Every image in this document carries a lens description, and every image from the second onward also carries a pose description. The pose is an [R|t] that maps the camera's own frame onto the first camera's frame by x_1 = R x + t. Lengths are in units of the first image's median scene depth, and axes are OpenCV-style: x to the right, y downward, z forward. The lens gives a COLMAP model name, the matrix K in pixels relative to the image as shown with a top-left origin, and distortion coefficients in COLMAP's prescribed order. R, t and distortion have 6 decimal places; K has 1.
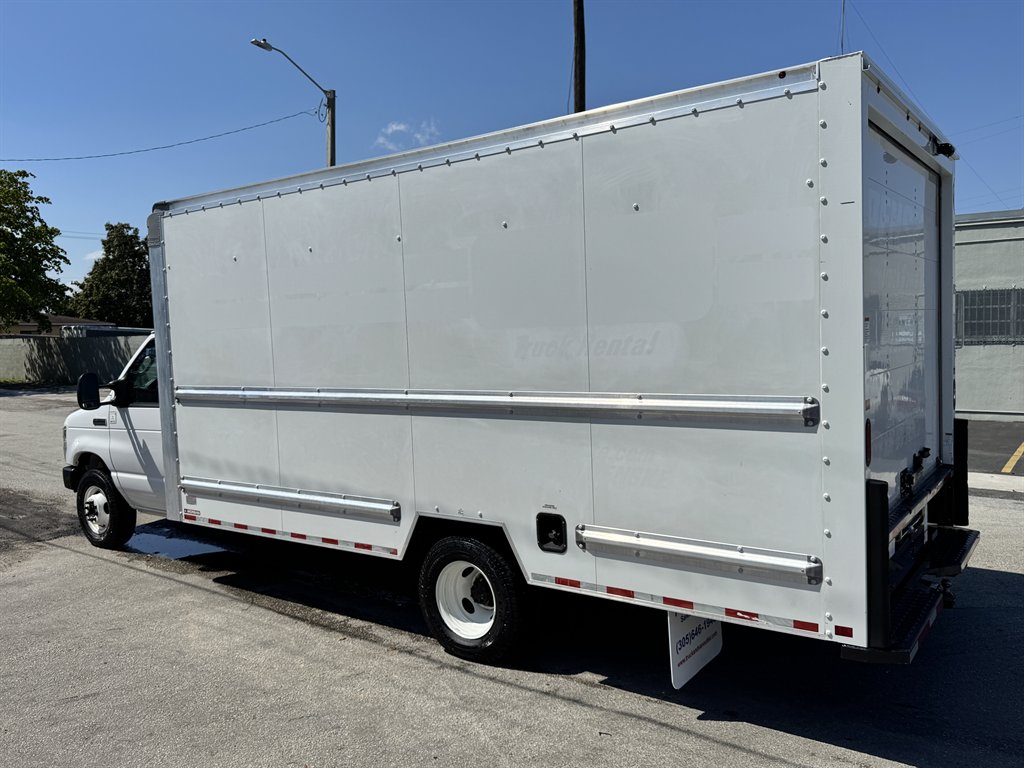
lens RADIAL K [[817.0, 0, 507.3], [0, 817.0, 387.2], [0, 0, 1]] dist [0.128928, -0.240427]
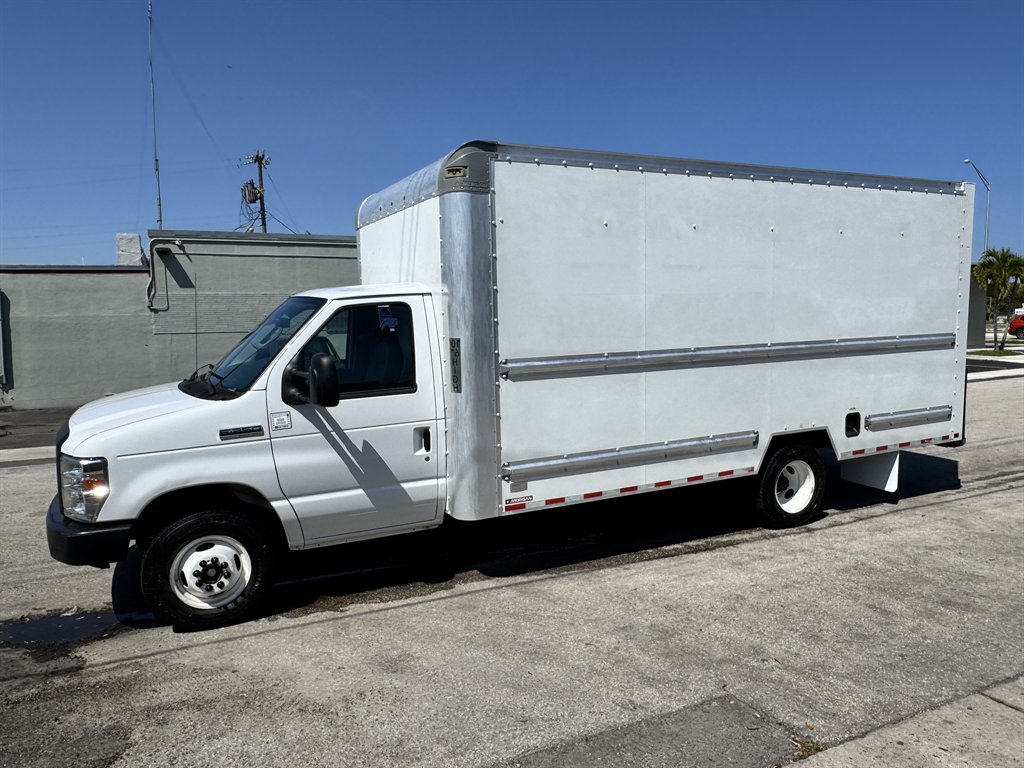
lens RADIAL K [[721.4, 0, 509.4], [0, 721.4, 387.8], [0, 0, 1]] dist [-0.004155, 0.002355]
pose [[0.467652, -0.074916, 0.880732, -1.192367], [0.067852, 0.996504, 0.048735, -0.009427], [-0.881304, 0.036968, 0.471101, 0.720976]]
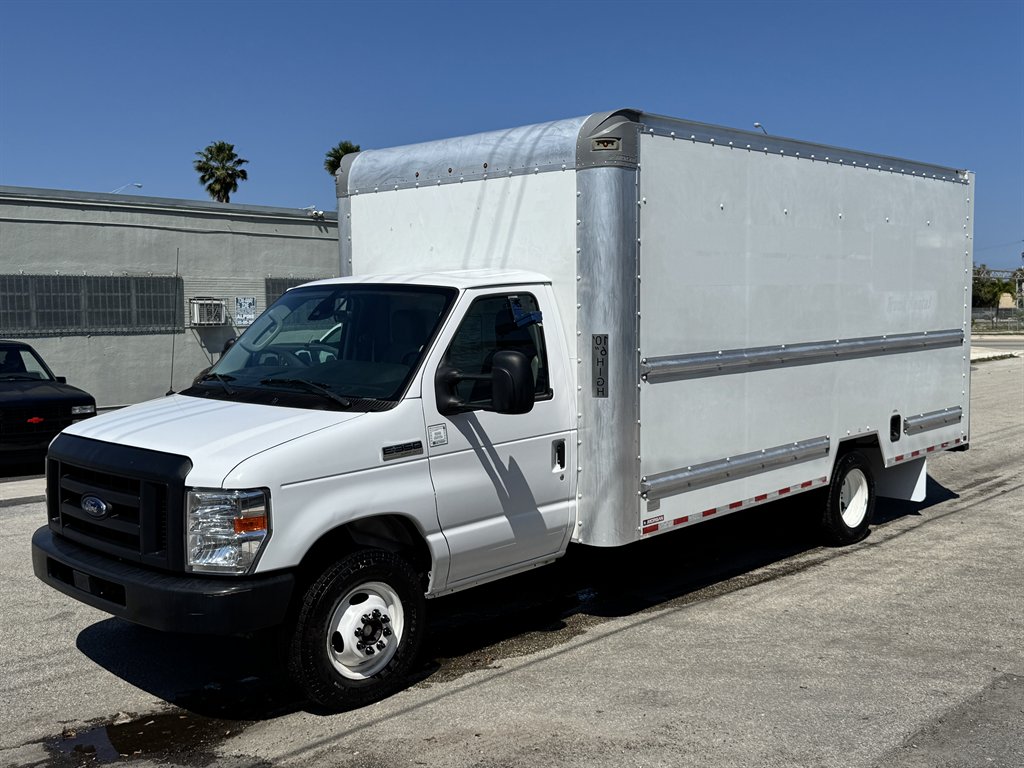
lens RADIAL K [[1040.1, 0, 511.9], [0, 1040.1, 378.5], [0, 0, 1]] dist [0.202266, -0.450031]
pose [[0.128971, -0.047234, 0.990523, -1.530855], [0.078396, 0.996224, 0.037298, -0.031931], [-0.988545, 0.072843, 0.132187, 1.117670]]
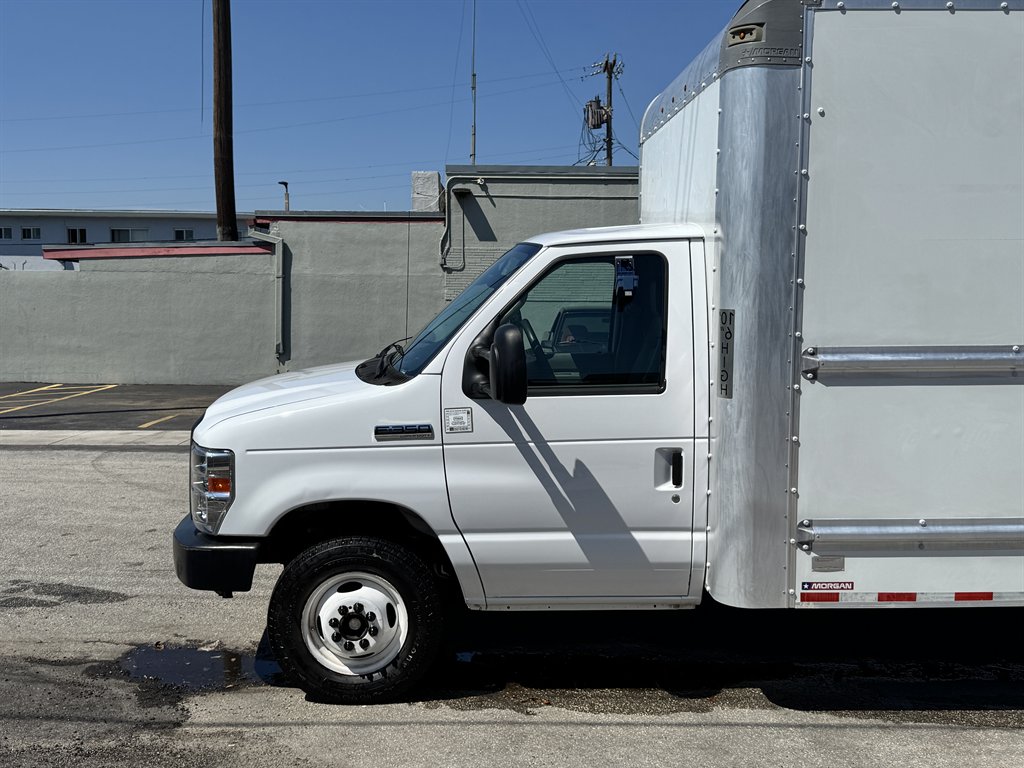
lens RADIAL K [[1002.3, 0, 512.5], [0, 1002.3, 391.7], [0, 0, 1]] dist [0.202949, -0.466923]
pose [[0.793043, -0.035584, 0.608125, -1.047946], [0.017419, 0.999209, 0.035753, -0.000075], [-0.608916, -0.017761, 0.793036, 0.686084]]
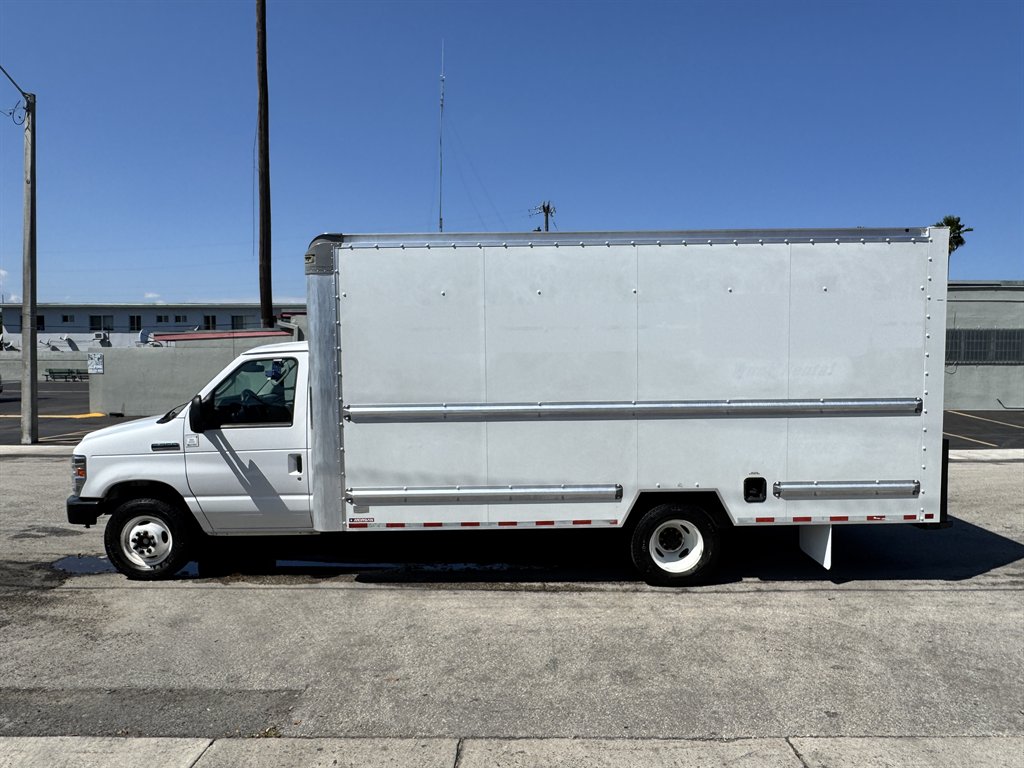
lens RADIAL K [[691.0, 0, 512.5], [0, 691.0, 390.3], [0, 0, 1]] dist [-0.007310, 0.005788]
pose [[0.804663, -0.016431, 0.593504, -0.852232], [0.023795, 0.999706, -0.004585, -0.012883], [-0.593255, 0.017812, 0.804818, 0.167701]]
